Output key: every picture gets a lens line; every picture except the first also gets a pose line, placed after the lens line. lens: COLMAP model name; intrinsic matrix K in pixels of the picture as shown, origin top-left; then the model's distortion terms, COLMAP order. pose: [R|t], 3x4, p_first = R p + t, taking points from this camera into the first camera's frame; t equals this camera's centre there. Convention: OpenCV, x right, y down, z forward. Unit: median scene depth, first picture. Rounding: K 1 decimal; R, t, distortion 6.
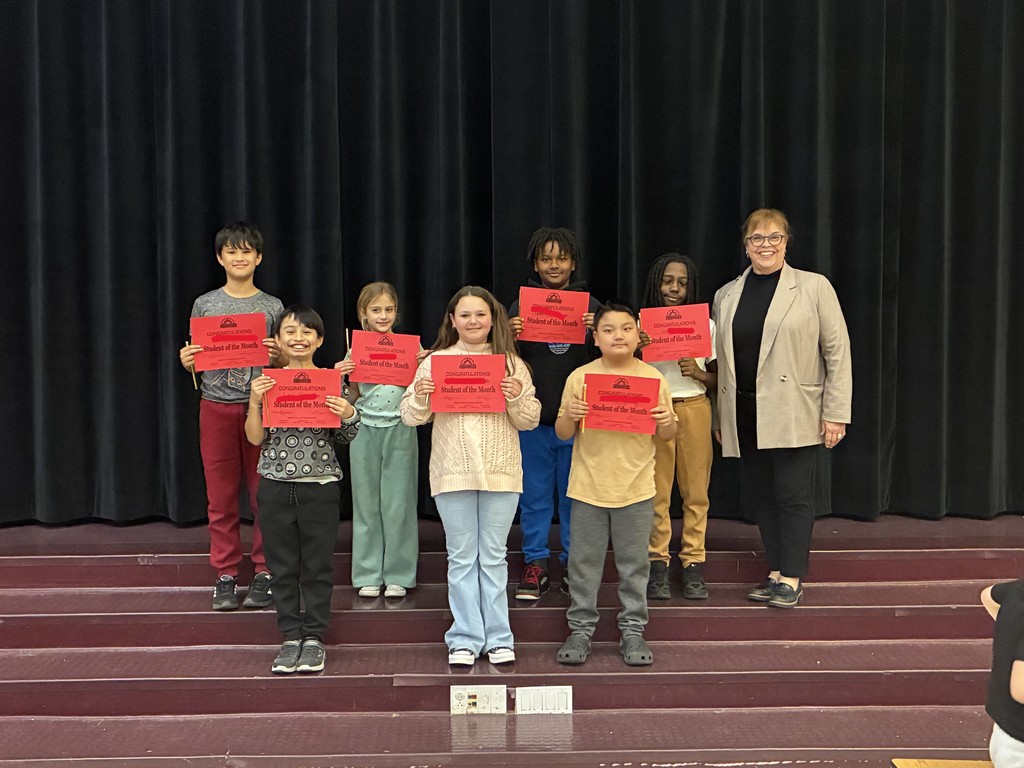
lens RADIAL K [[1188.6, 0, 516.6], [0, 1188.6, 394.3], [0, 0, 1]] dist [0.010028, 0.000000]
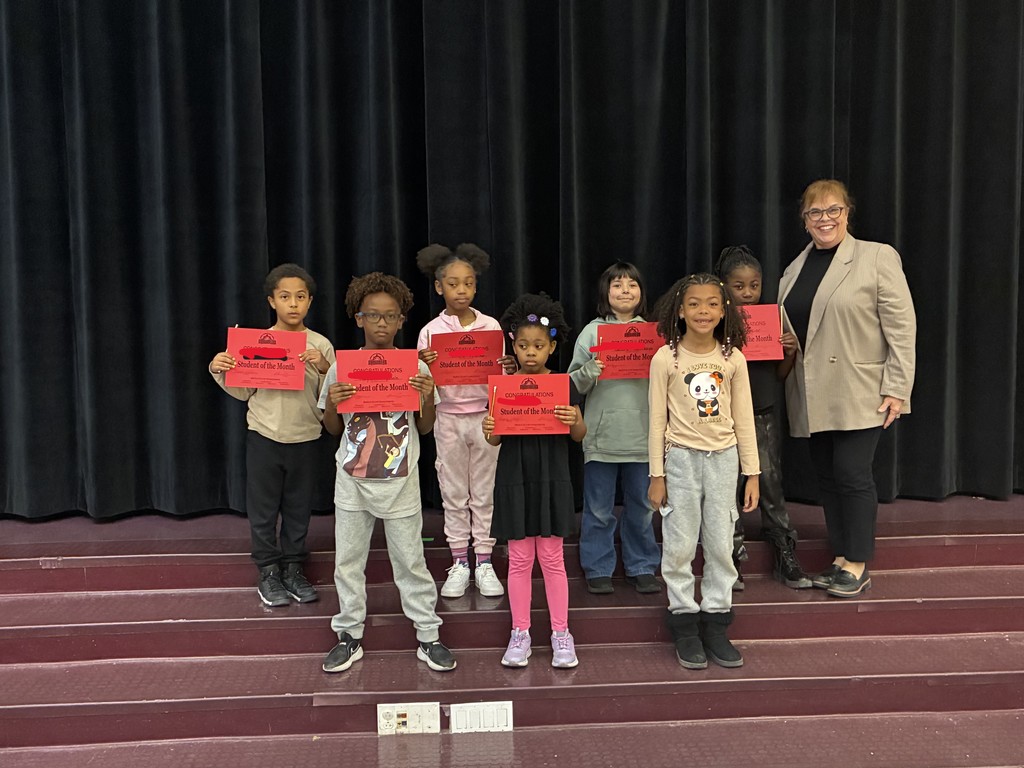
lens RADIAL K [[1061.2, 0, 554.2], [0, 1061.2, 390.0], [0, 0, 1]] dist [-0.001857, 0.000000]
pose [[0.997122, -0.010981, 0.075016, 0.019547], [0.010155, 0.999884, 0.011391, 0.000449], [-0.075133, -0.010596, 0.997117, 0.188955]]
